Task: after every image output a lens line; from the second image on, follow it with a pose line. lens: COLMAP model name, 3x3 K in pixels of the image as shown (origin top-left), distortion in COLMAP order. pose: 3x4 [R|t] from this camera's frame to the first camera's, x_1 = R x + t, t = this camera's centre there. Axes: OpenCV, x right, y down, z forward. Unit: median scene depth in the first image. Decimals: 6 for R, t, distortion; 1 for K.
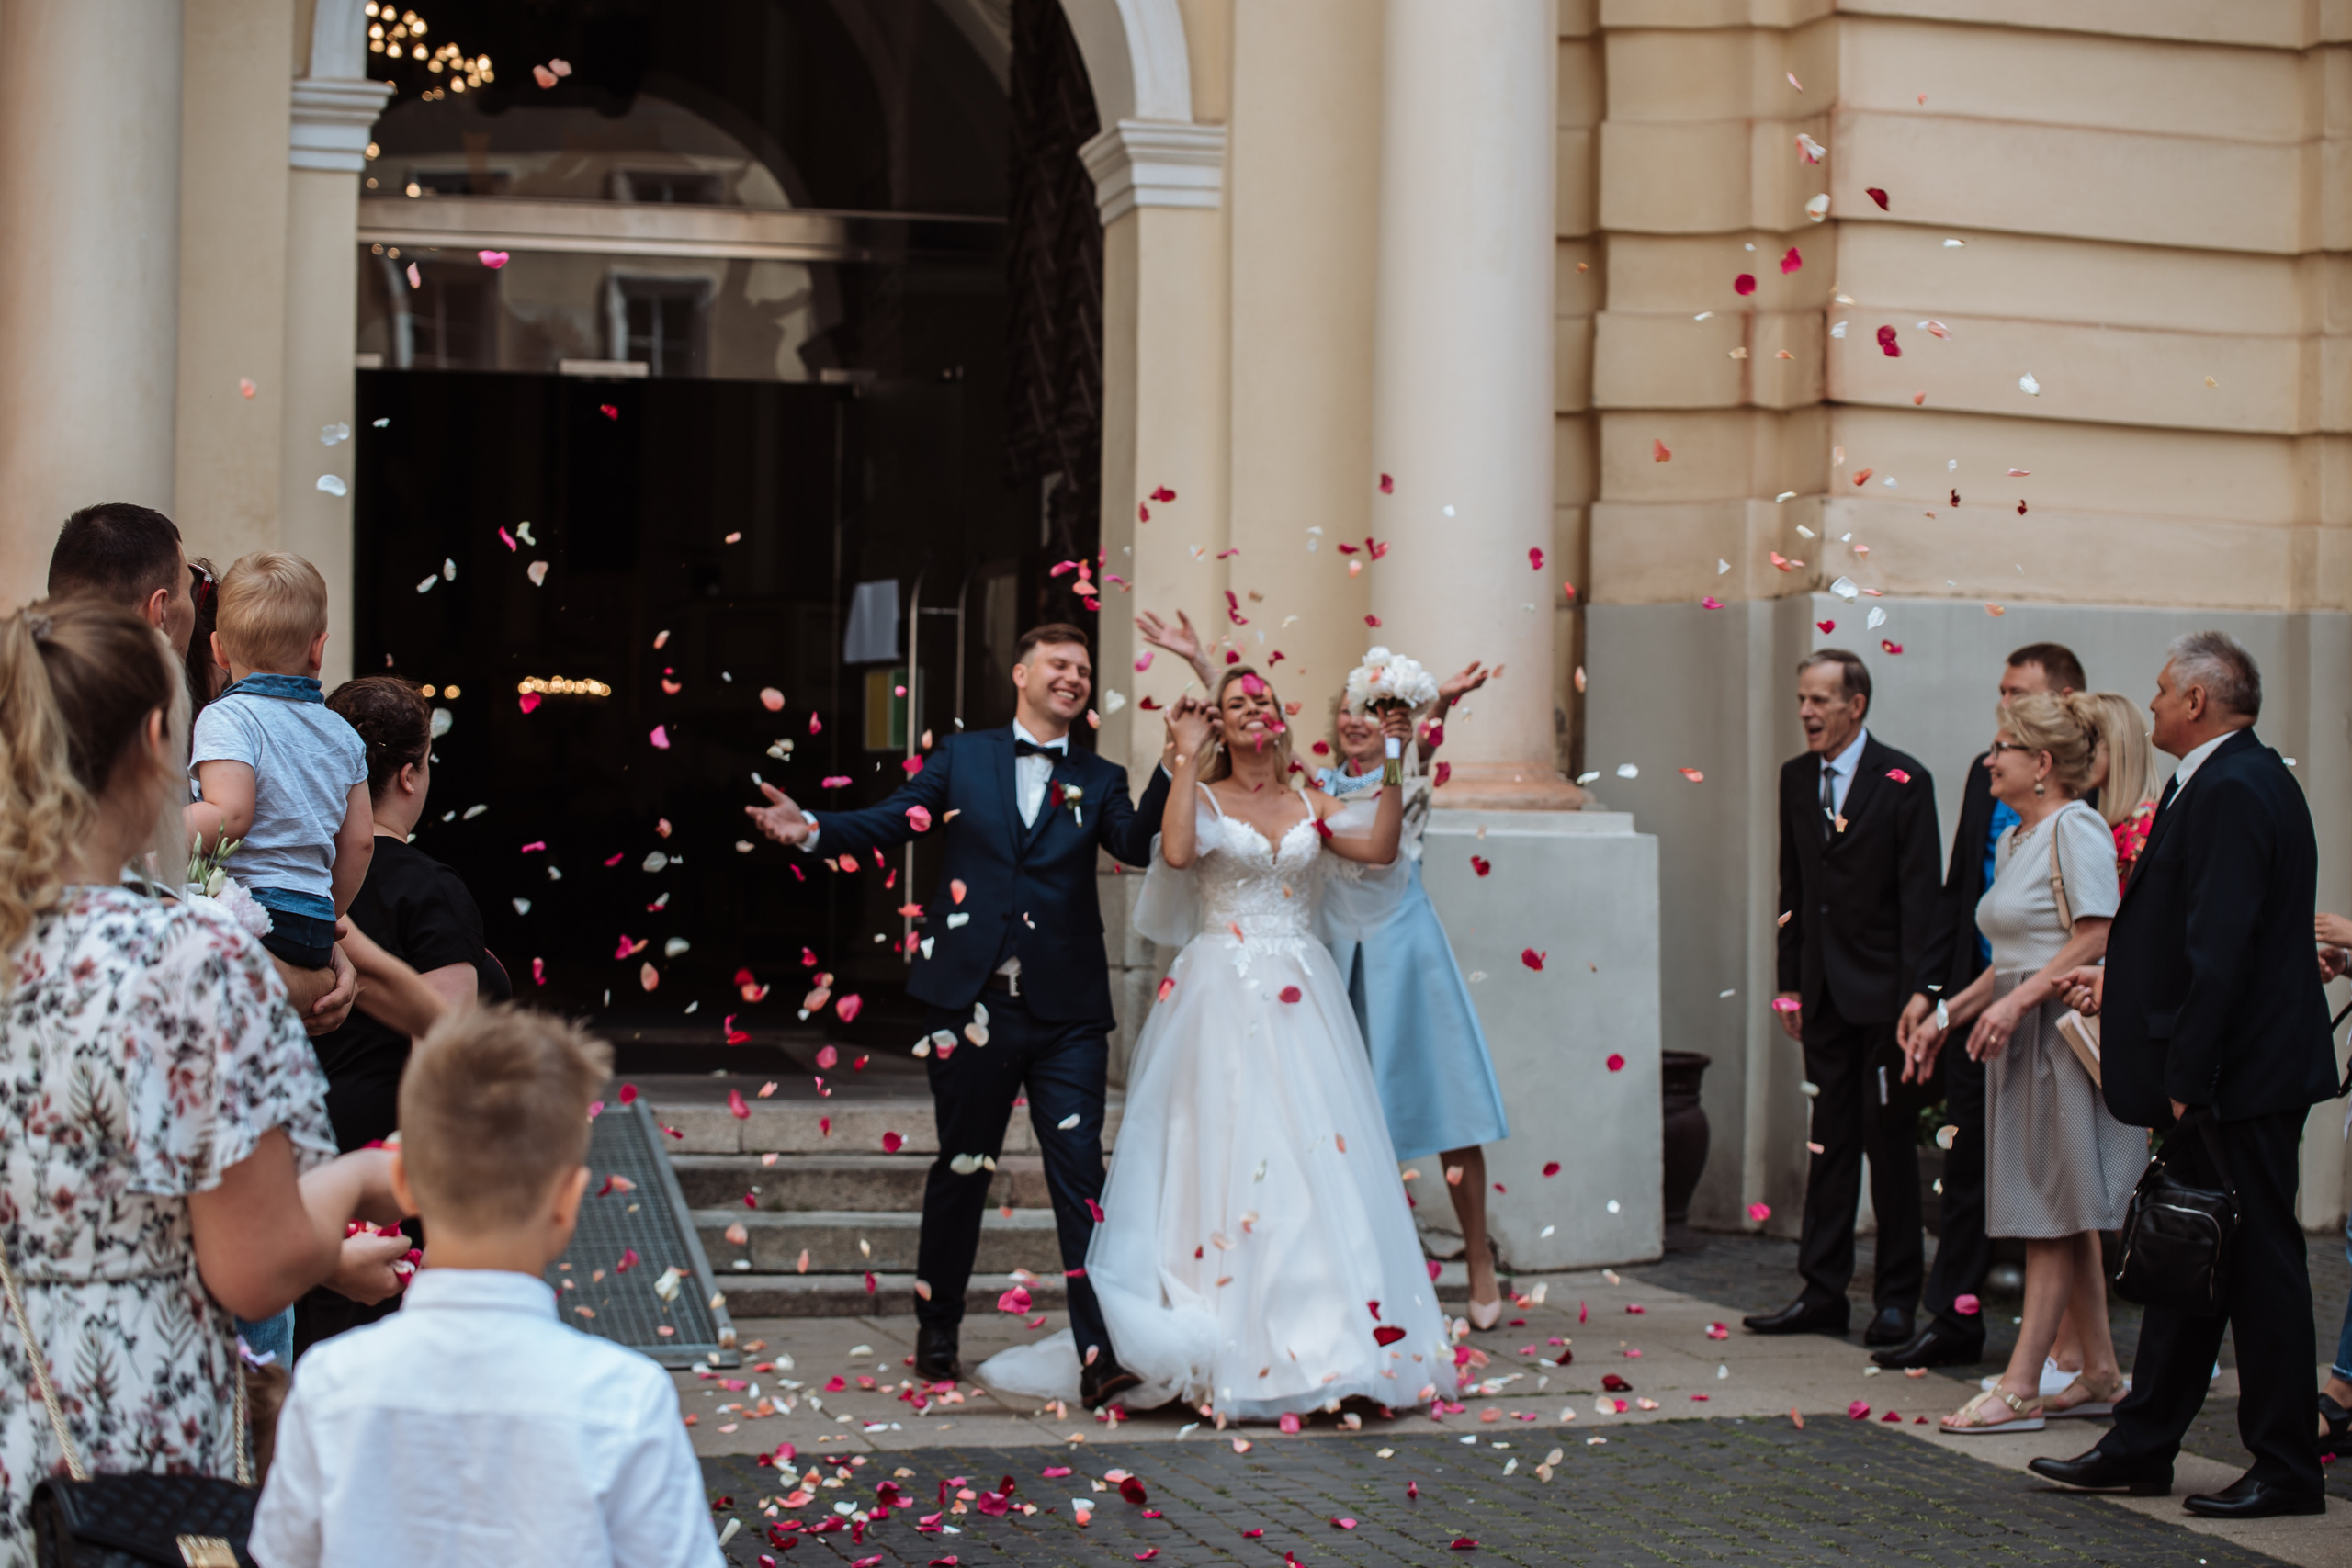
lens RADIAL K [[4952.5, 0, 1176.0], [0, 4952.5, 784.0], [0, 0, 1]] dist [-0.197124, 0.446723]
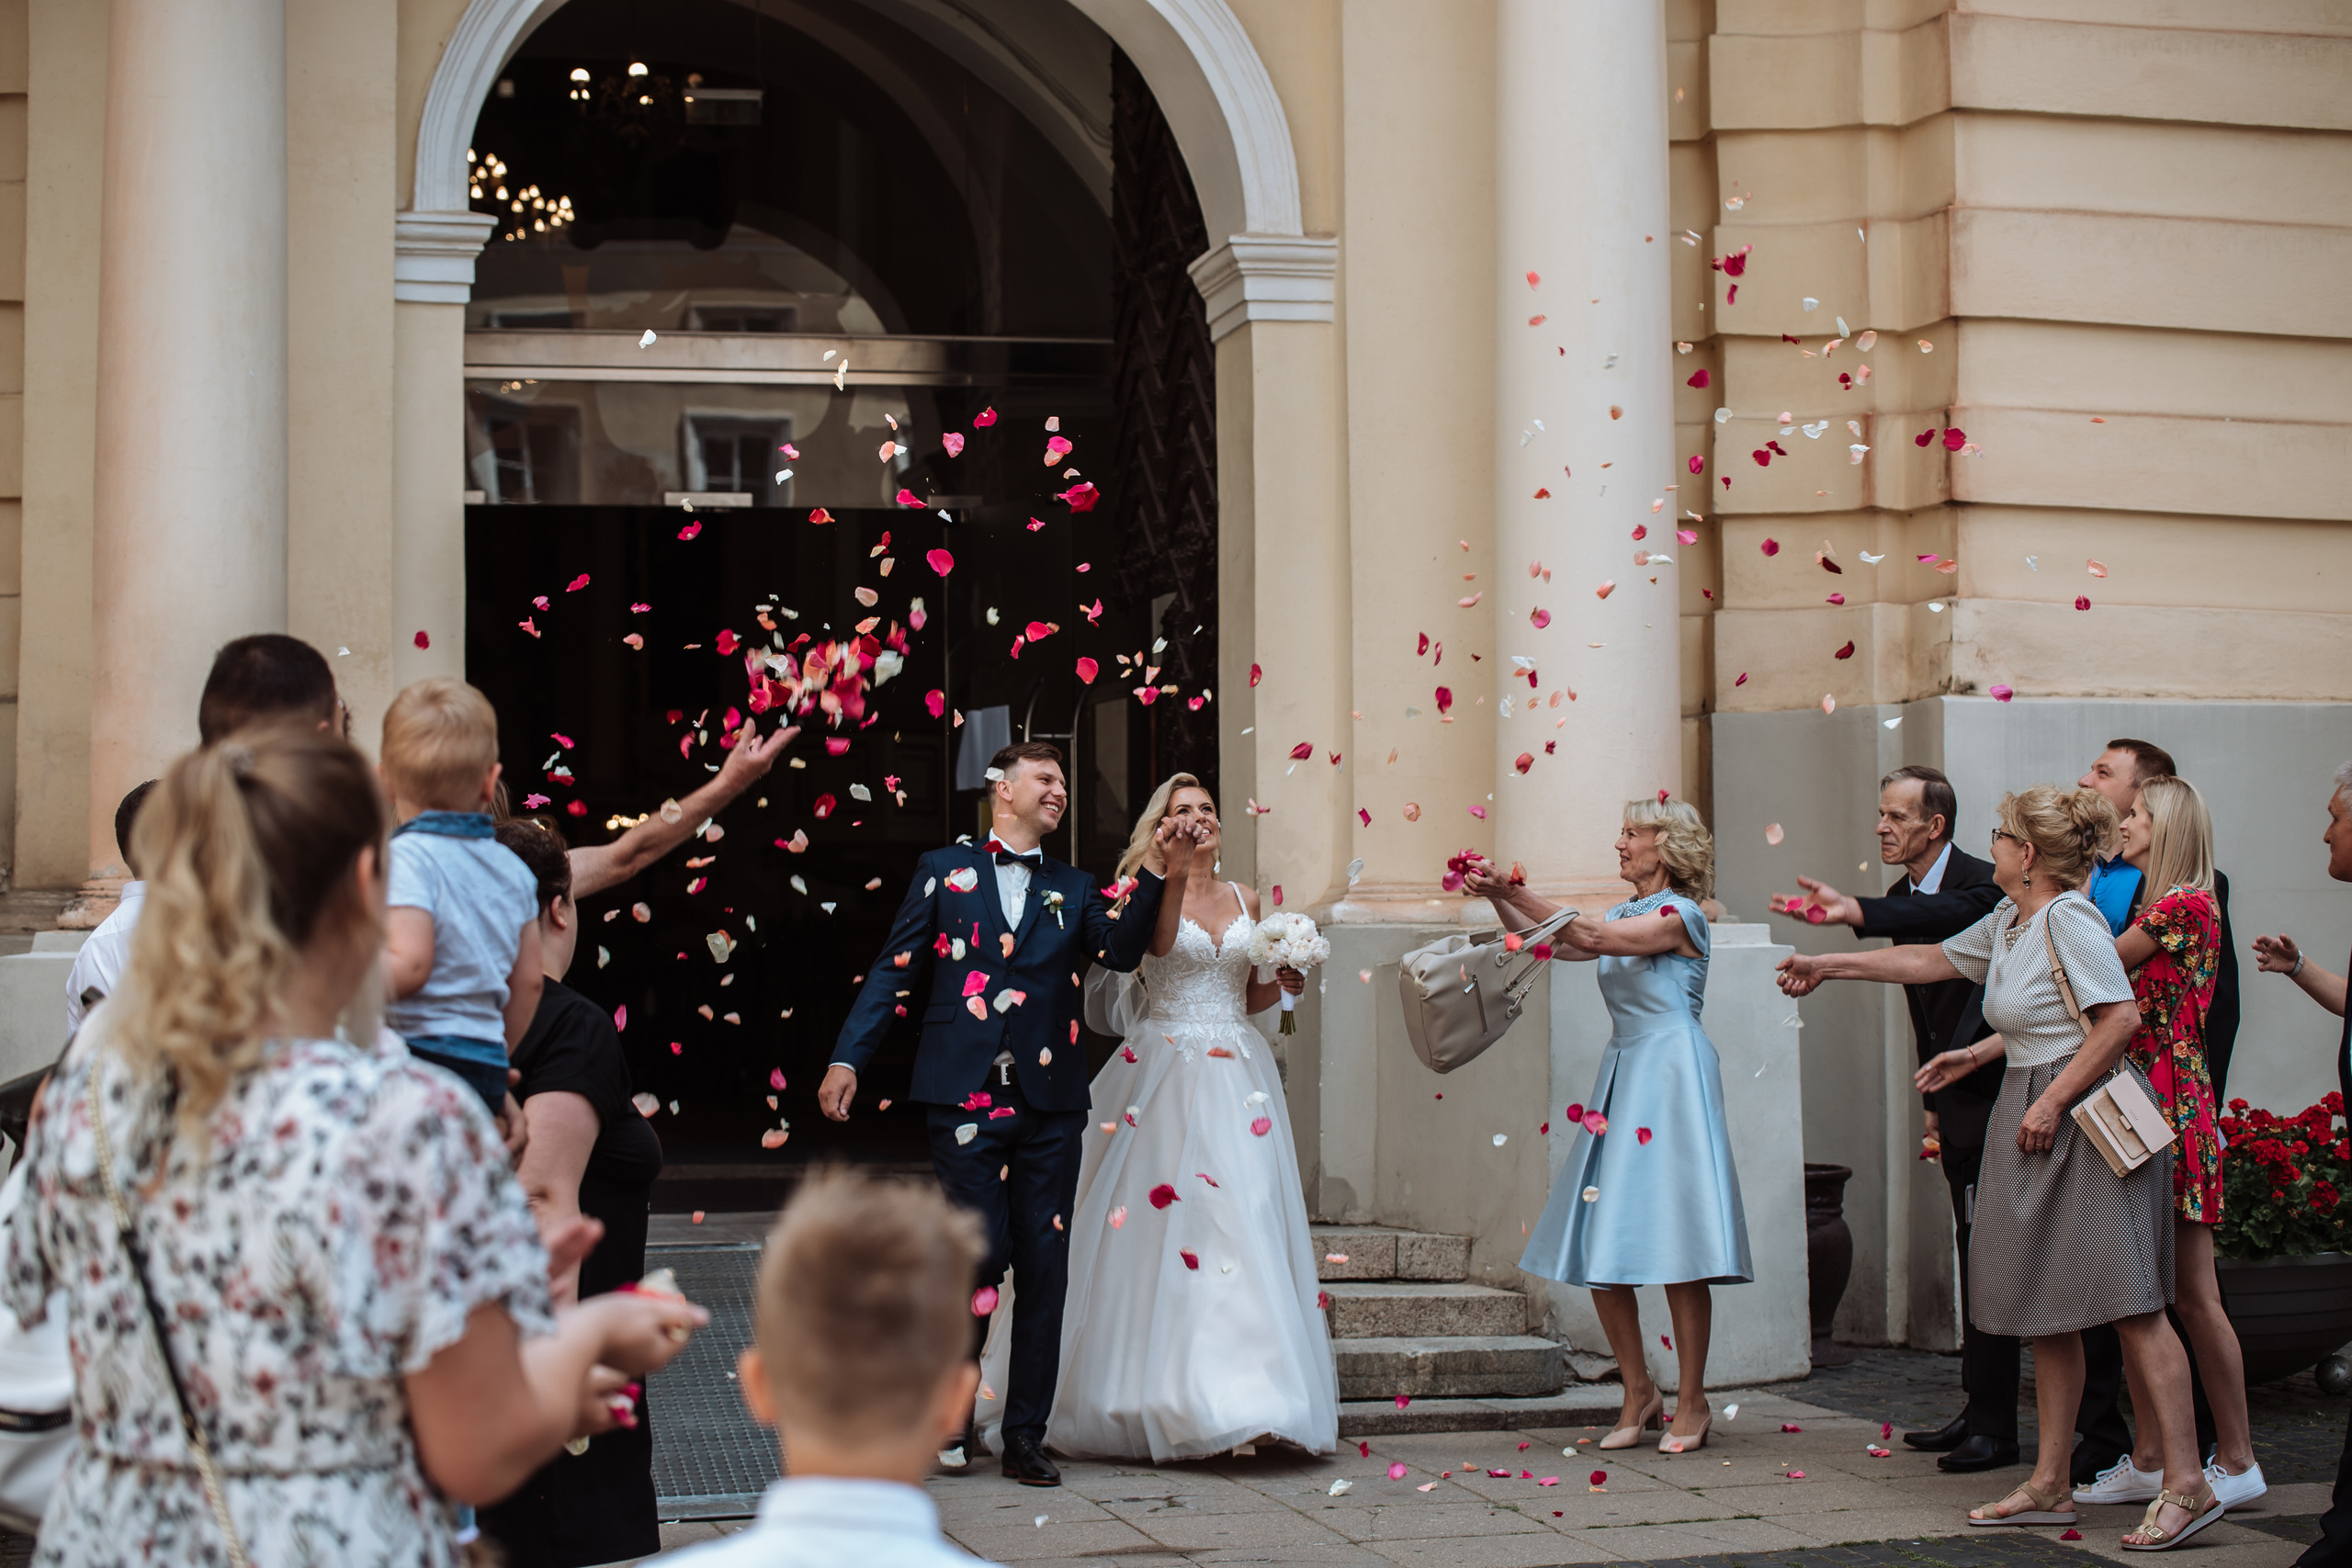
lens RADIAL K [[4822.6, 0, 1145.3], [0, 4822.6, 787.4], [0, 0, 1]] dist [-0.182421, 0.386595]
pose [[0.999613, -0.023533, -0.014828, -0.016742], [0.023161, 0.999425, -0.024755, -0.000333], [0.015402, 0.024402, 0.999584, 0.037835]]
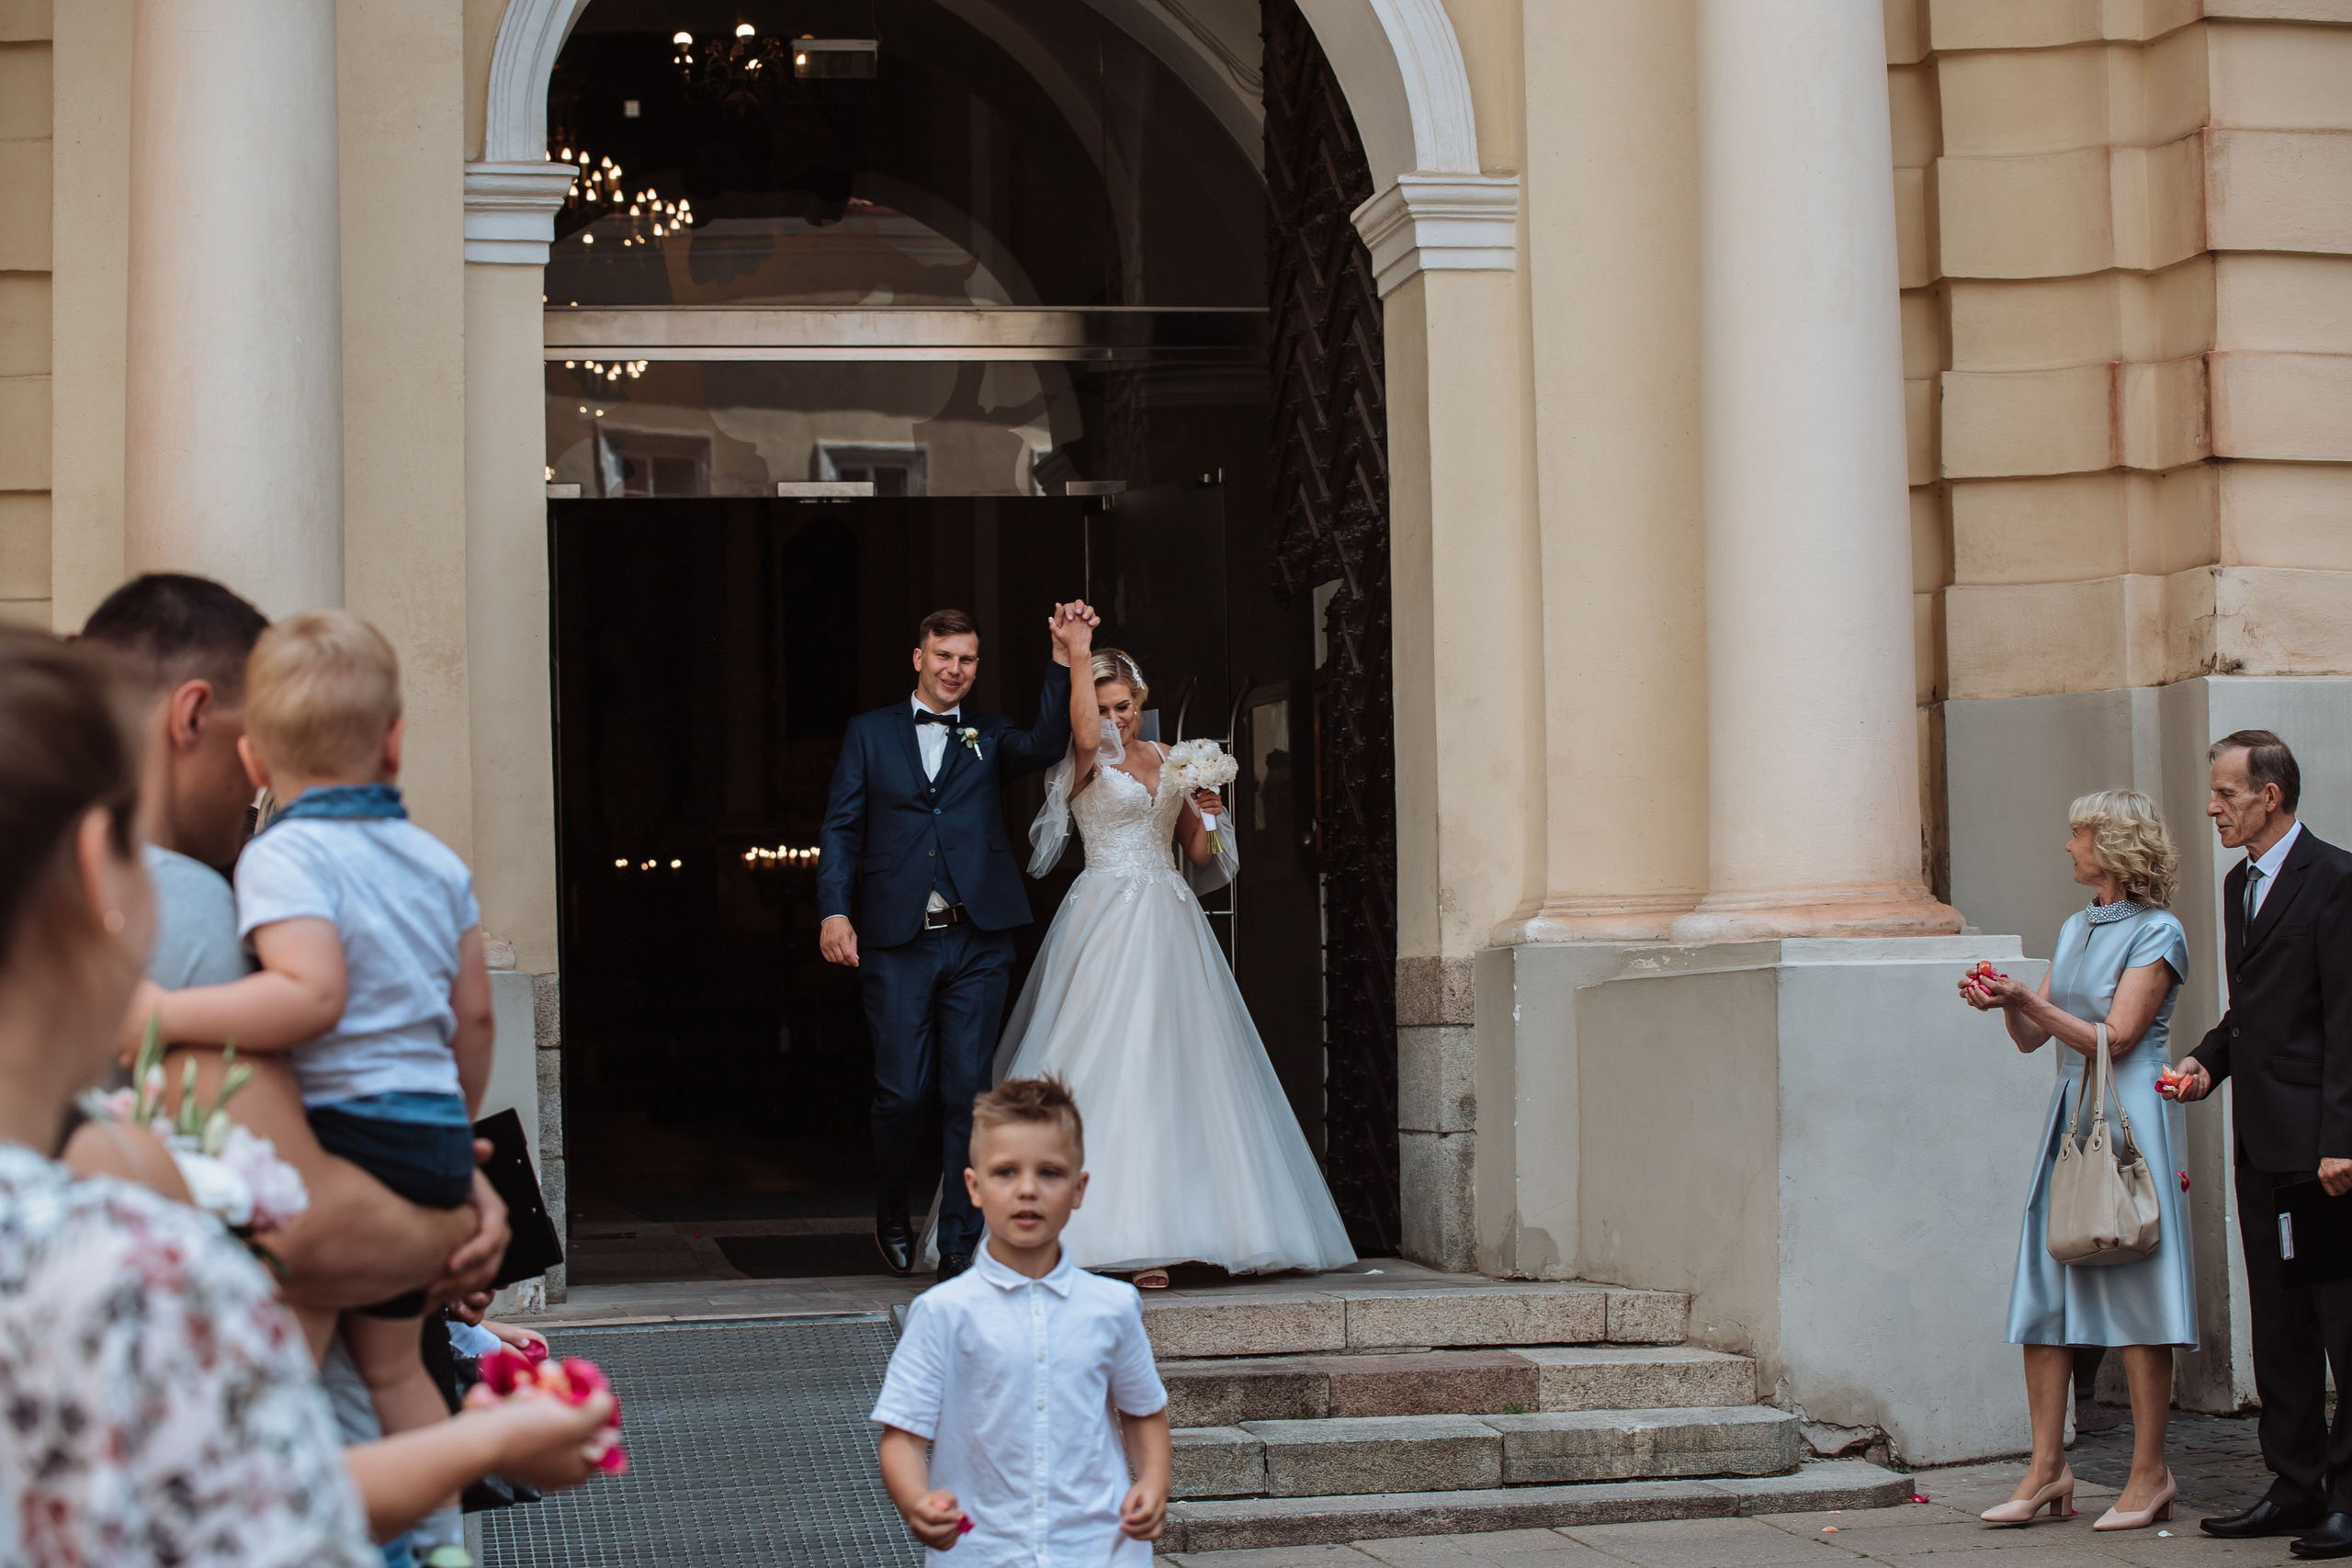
lens RADIAL K [[4822.6, 0, 1145.3], [0, 4822.6, 787.4], [0, 0, 1]] dist [-0.182421, 0.386595]
pose [[0.998166, -0.039734, -0.045676, -0.021636], [0.038292, 0.998753, -0.032020, 0.001084], [0.046892, 0.030212, 0.998443, 0.139994]]
